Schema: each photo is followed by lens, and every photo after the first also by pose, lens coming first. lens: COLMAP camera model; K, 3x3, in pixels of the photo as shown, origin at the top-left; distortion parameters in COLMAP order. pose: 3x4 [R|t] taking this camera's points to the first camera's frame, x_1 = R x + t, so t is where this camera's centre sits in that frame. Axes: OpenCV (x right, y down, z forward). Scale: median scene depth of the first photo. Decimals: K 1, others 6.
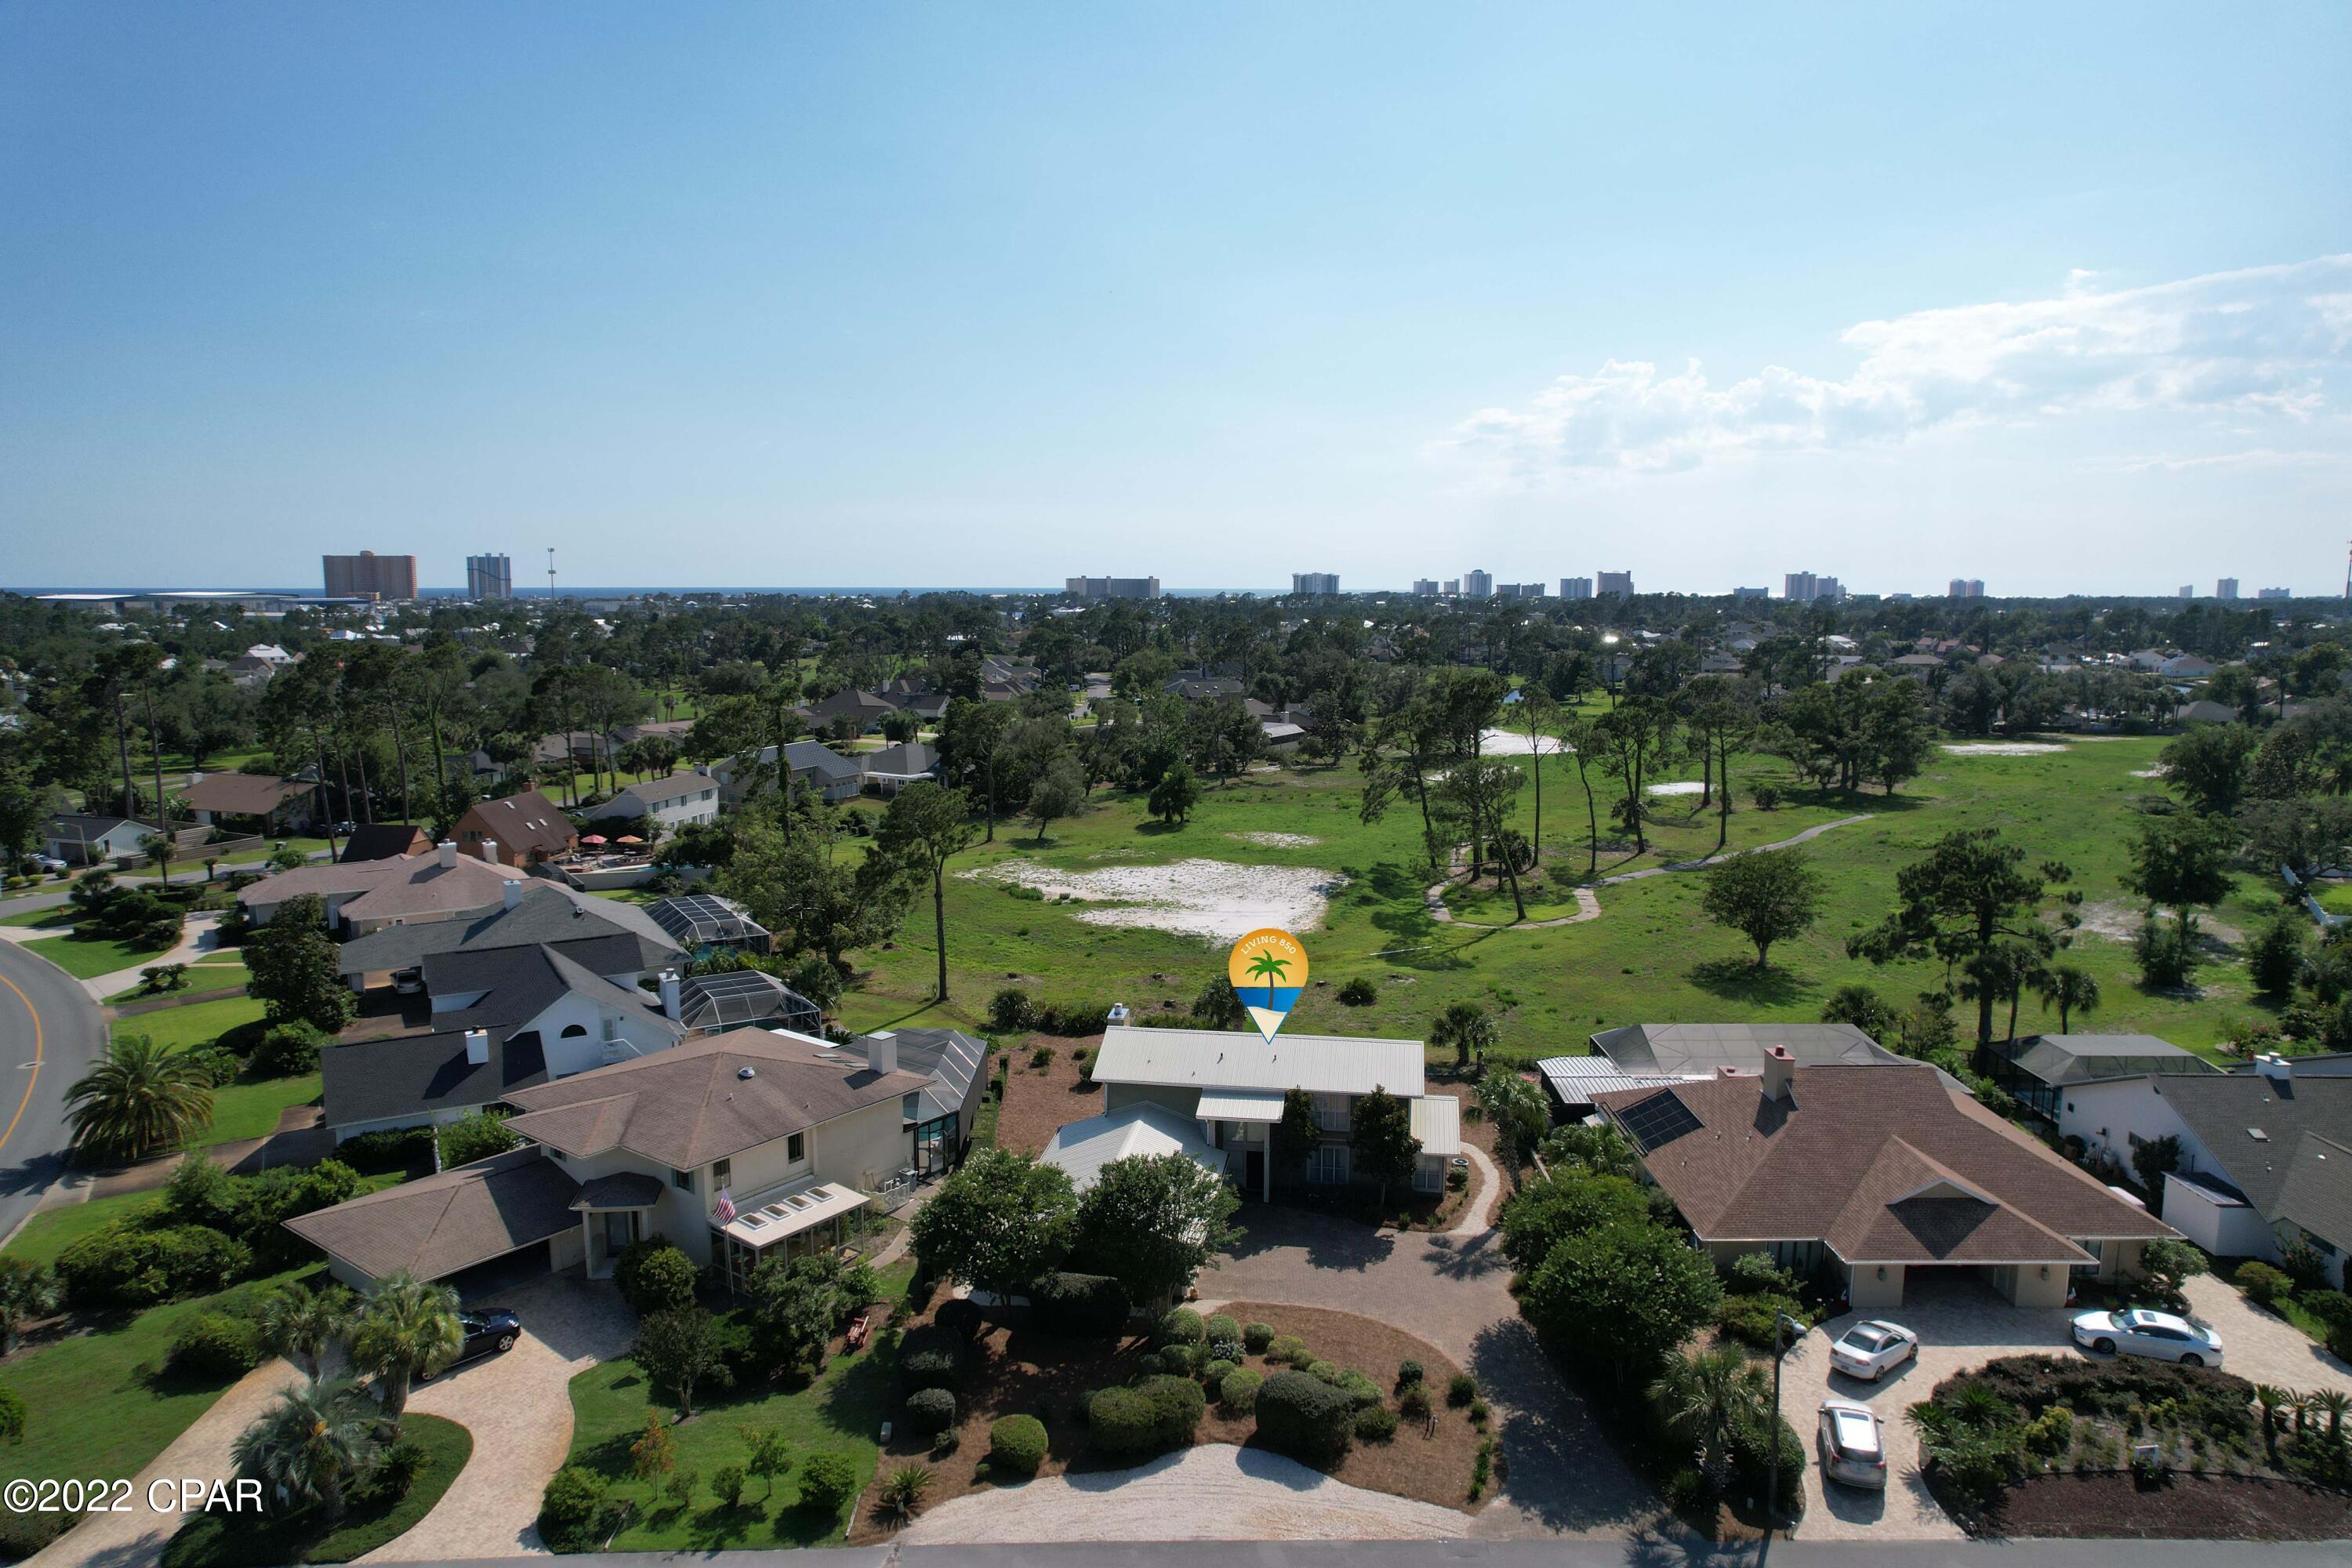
lens RADIAL K [[1453.3, 0, 1179.7], [0, 1453.3, 745.1], [0, 0, 1]] dist [-0.078302, 0.069910]
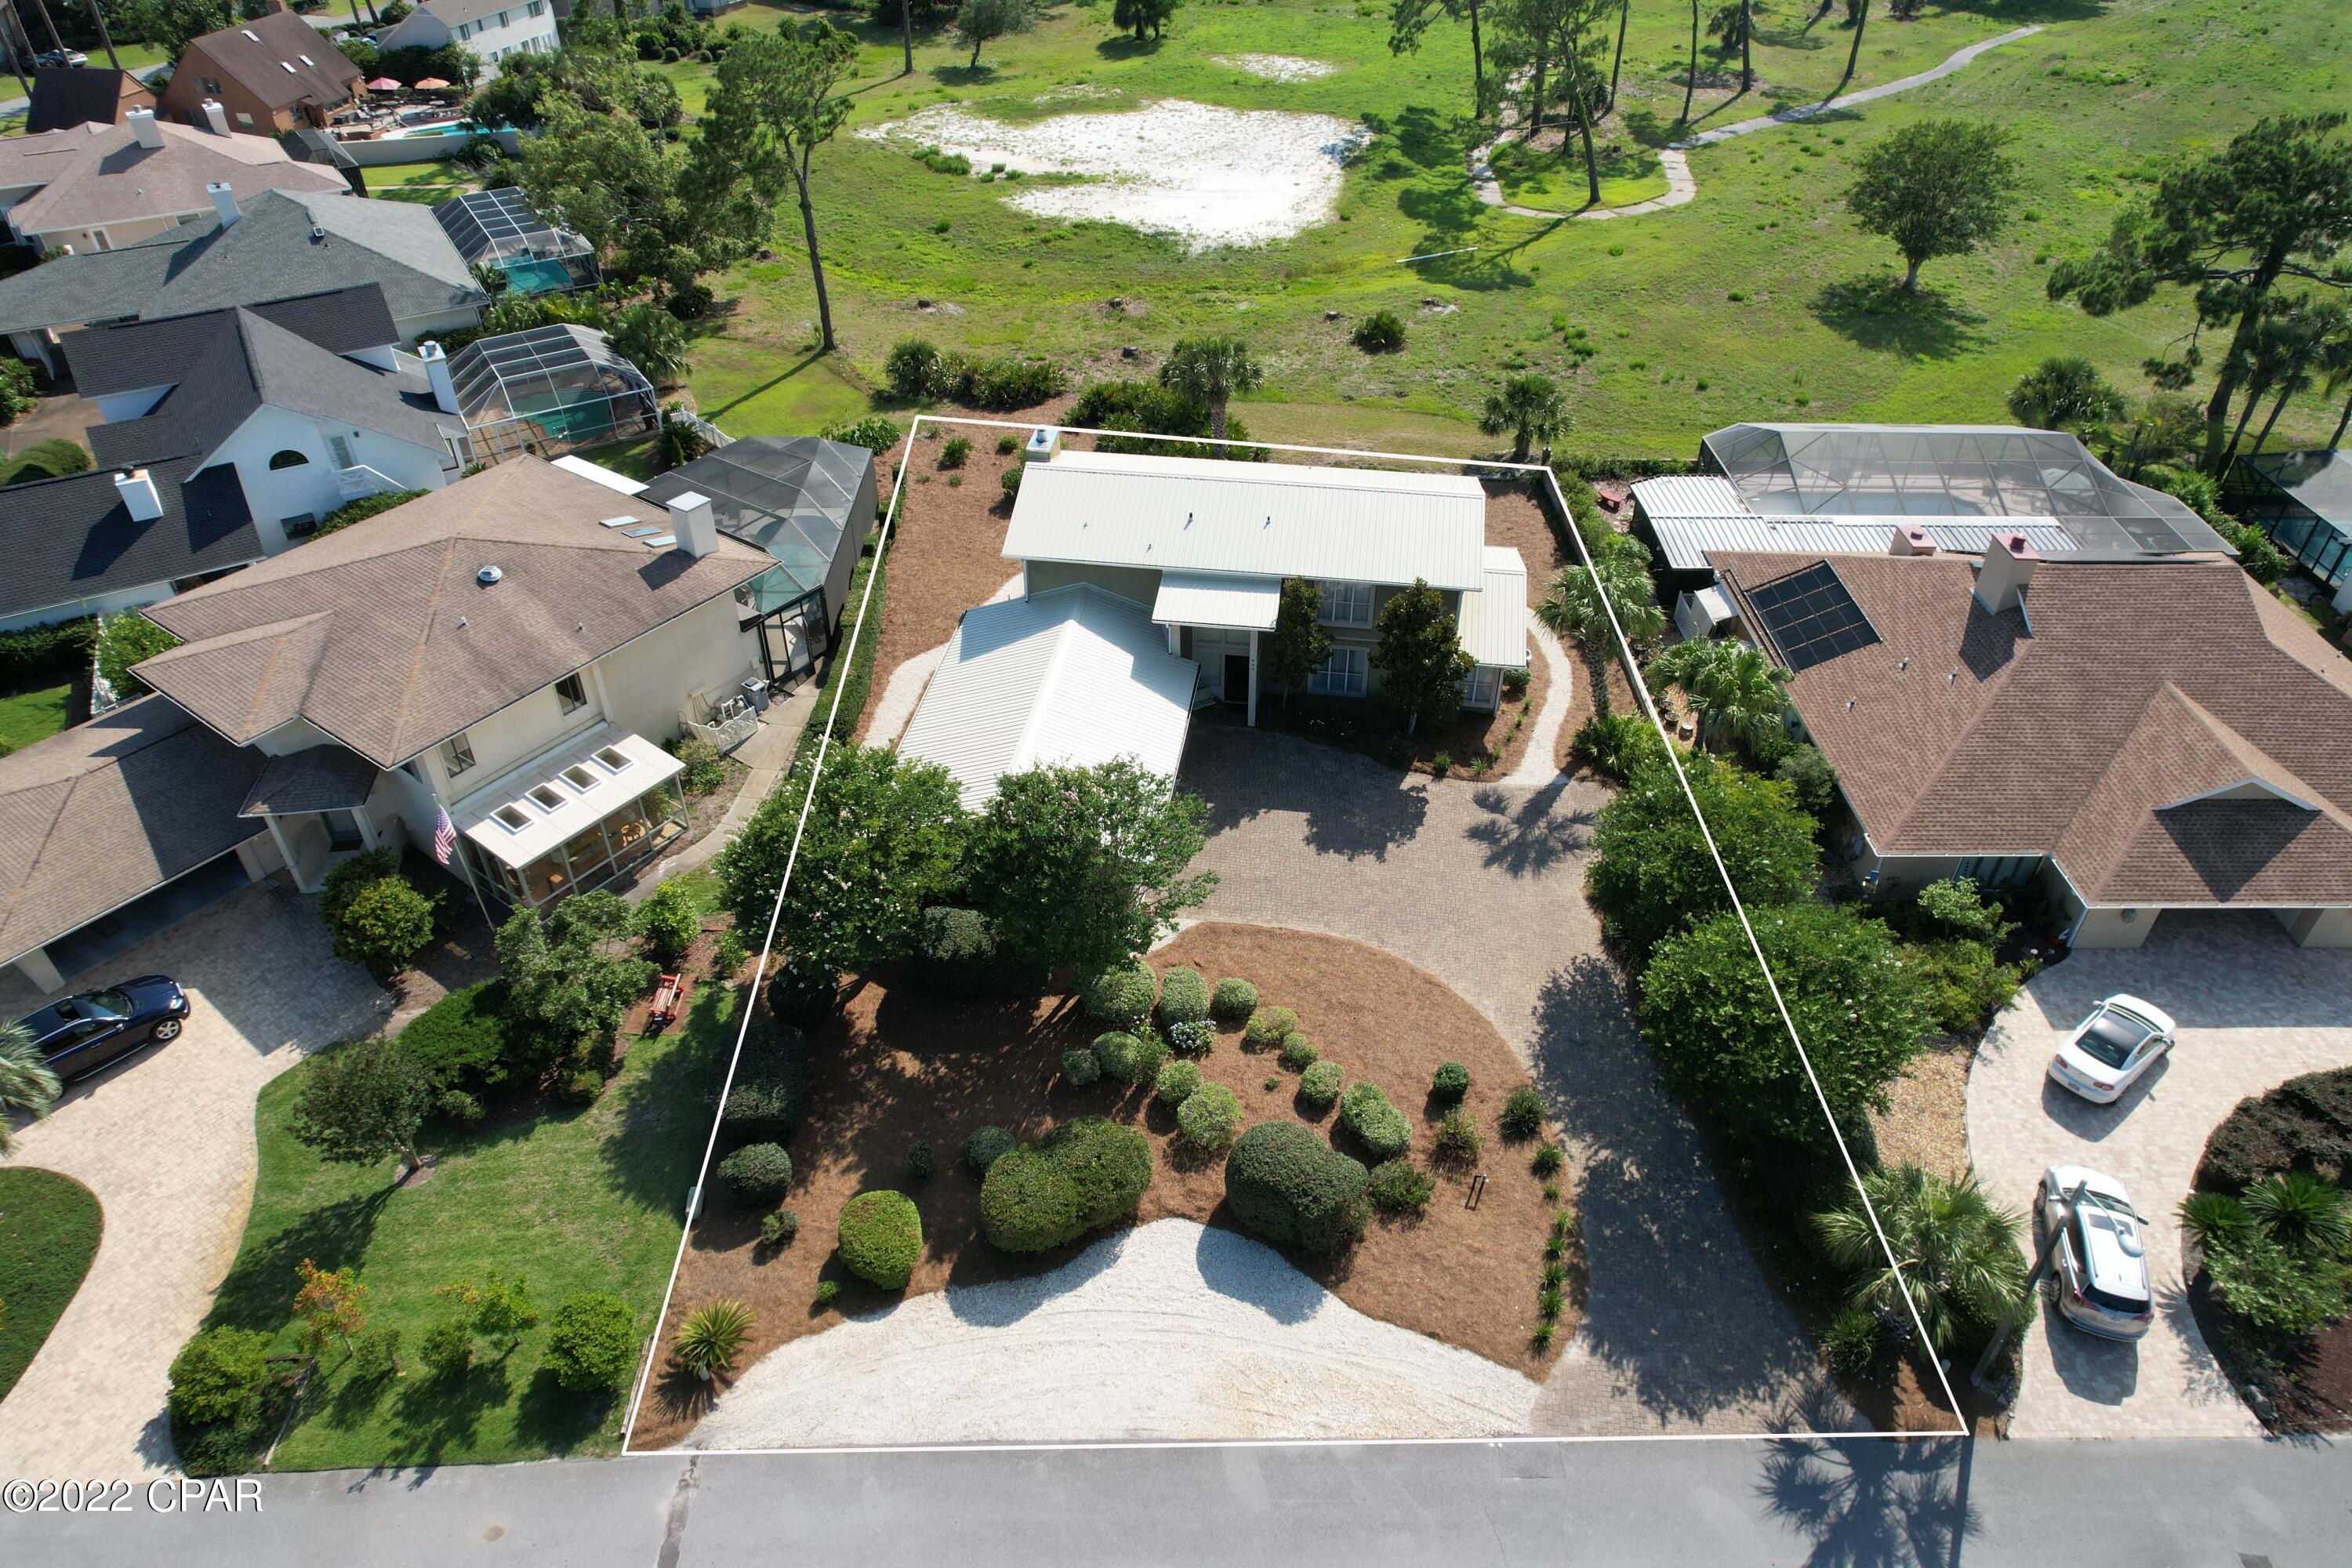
lens RADIAL K [[1453.3, 0, 1179.7], [0, 1453.3, 745.1], [0, 0, 1]] dist [-0.078302, 0.069910]
pose [[0.999972, -0.006033, 0.004356, 0.022694], [0.002910, 0.855867, 0.517188, -0.055543], [-0.006849, -0.517161, 0.855860, 0.406292]]
